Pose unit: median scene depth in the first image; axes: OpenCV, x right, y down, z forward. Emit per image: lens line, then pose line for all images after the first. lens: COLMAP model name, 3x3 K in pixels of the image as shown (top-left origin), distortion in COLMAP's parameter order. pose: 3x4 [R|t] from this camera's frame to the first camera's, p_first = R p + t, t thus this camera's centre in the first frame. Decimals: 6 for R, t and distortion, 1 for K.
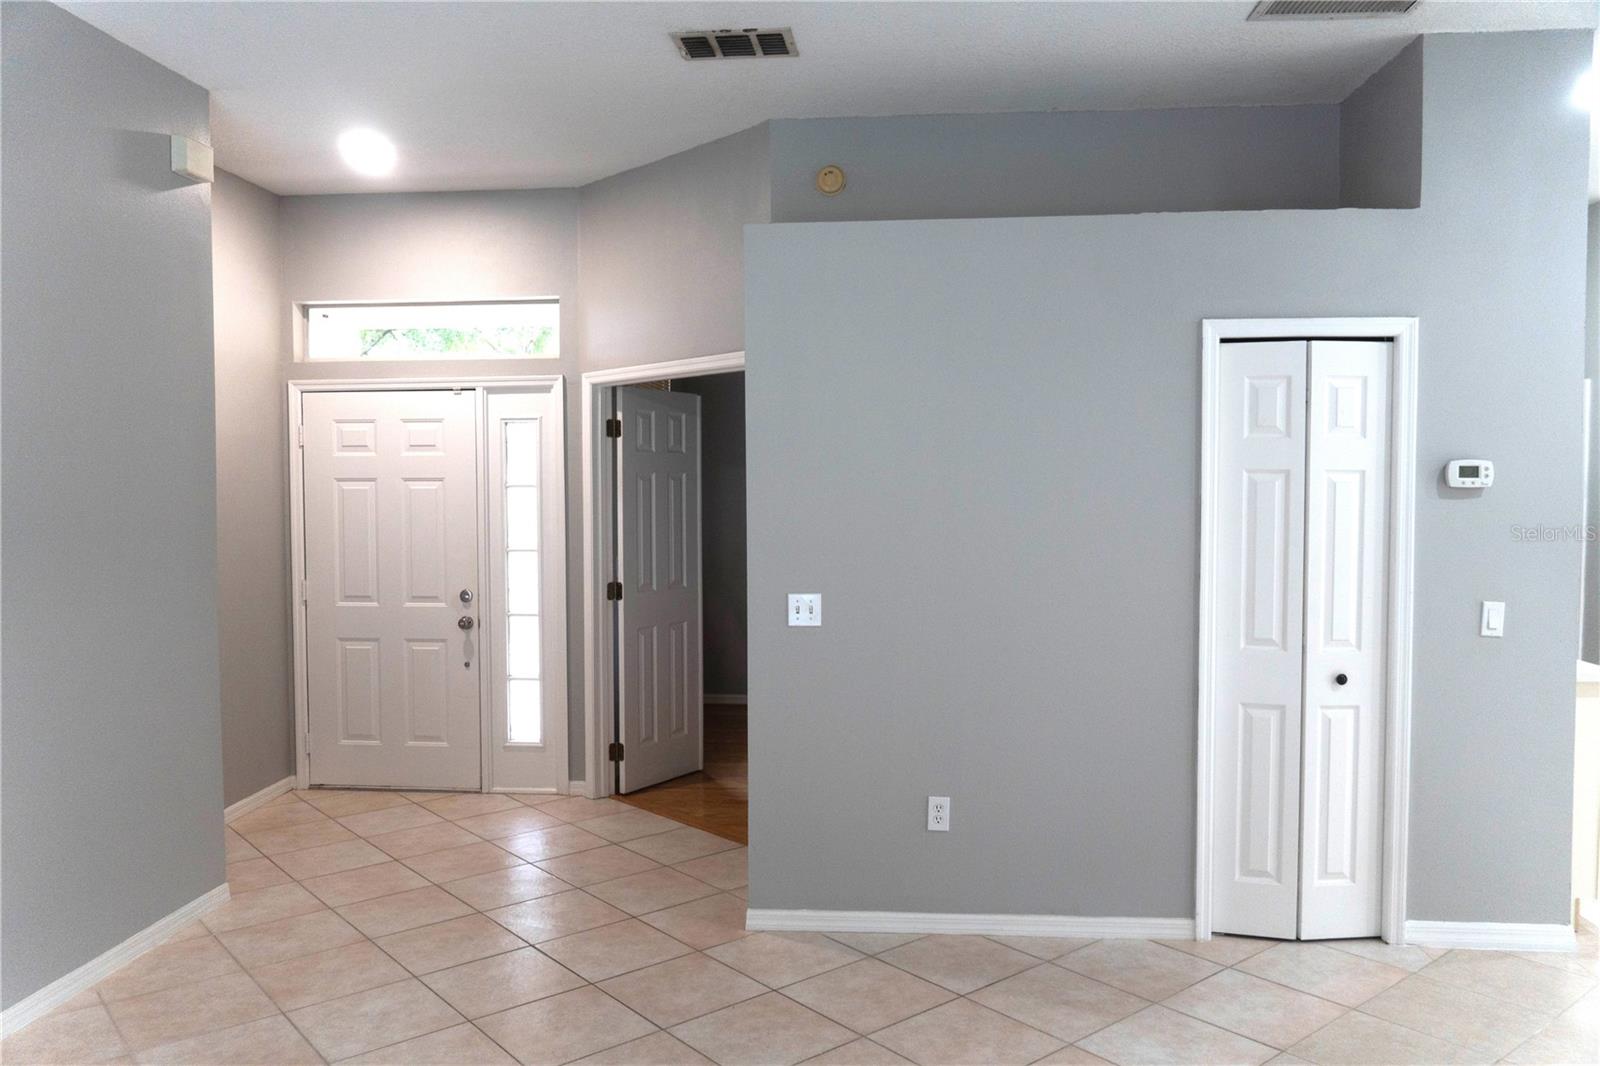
lens RADIAL K [[1201.0, 0, 800.0], [0, 1201.0, 533.0], [0, 0, 1]] dist [-0.003311, -0.001912]
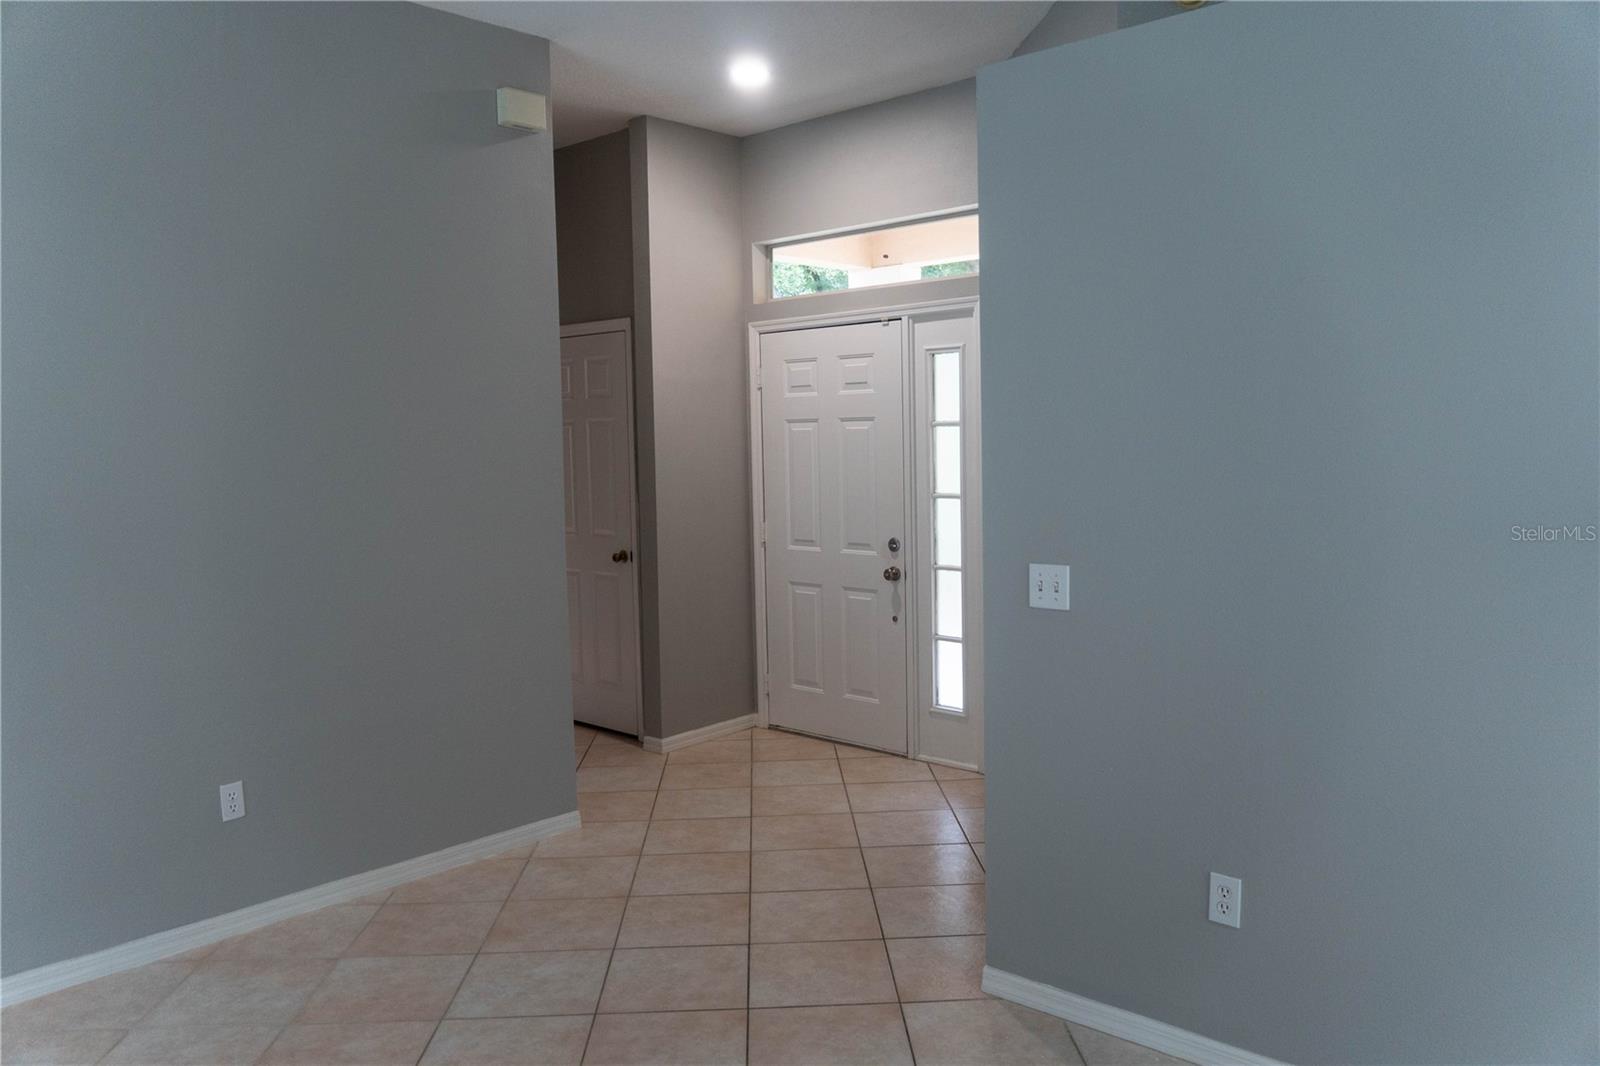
lens RADIAL K [[1201.0, 0, 800.0], [0, 1201.0, 533.0], [0, 0, 1]] dist [-0.003311, -0.001912]
pose [[0.792519, 0.037324, -0.608704, 0.227944], [-0.007240, 0.998631, 0.051807, -0.003983], [0.609804, -0.036651, 0.791704, 0.226106]]
